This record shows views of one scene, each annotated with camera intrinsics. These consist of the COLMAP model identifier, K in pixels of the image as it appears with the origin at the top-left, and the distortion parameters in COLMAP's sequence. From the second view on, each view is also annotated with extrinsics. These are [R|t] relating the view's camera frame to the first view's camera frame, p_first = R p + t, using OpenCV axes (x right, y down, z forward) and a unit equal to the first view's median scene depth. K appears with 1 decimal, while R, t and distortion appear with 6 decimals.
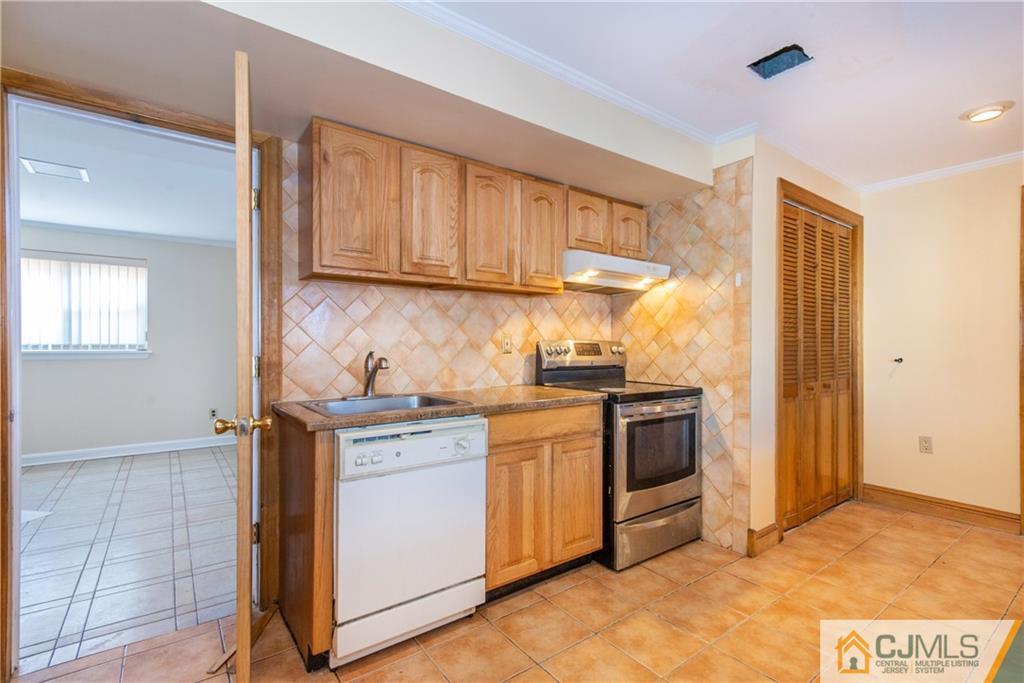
lens RADIAL K [[471.5, 0, 510.6], [0, 471.5, 342.3], [0, 0, 1]] dist [-0.002305, -0.000653]
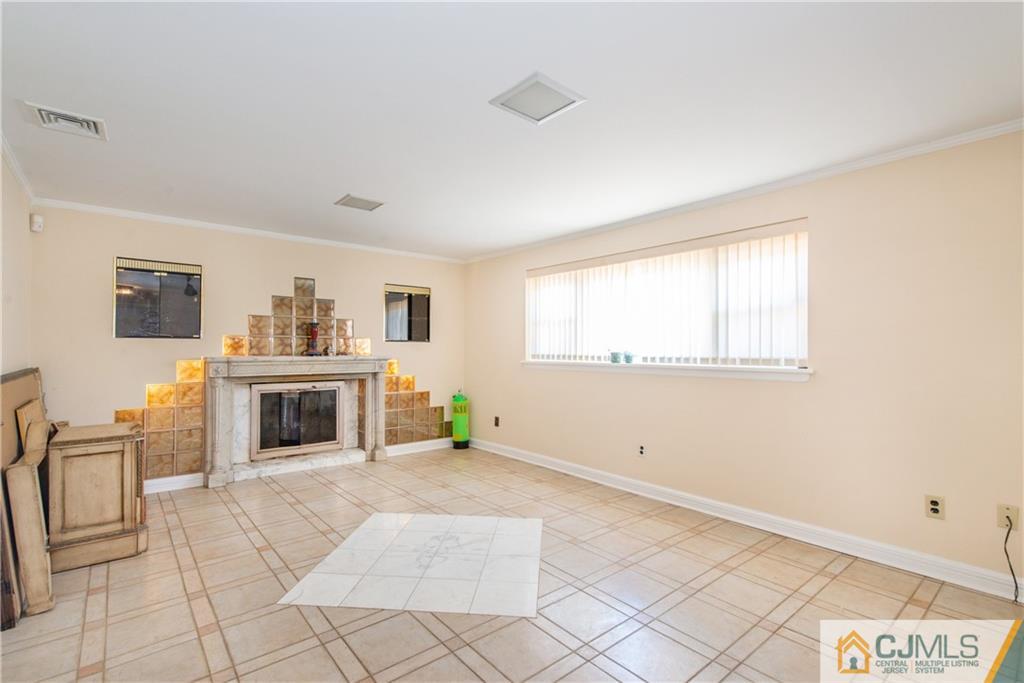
lens RADIAL K [[479.5, 0, 510.9], [0, 479.5, 346.4], [0, 0, 1]] dist [0.003429, 0.000138]
pose [[0.057769, -0.014812, -0.998220, -0.194935], [-0.002650, 0.999884, -0.014990, -0.000993], [0.998326, 0.003511, 0.057723, 0.615872]]
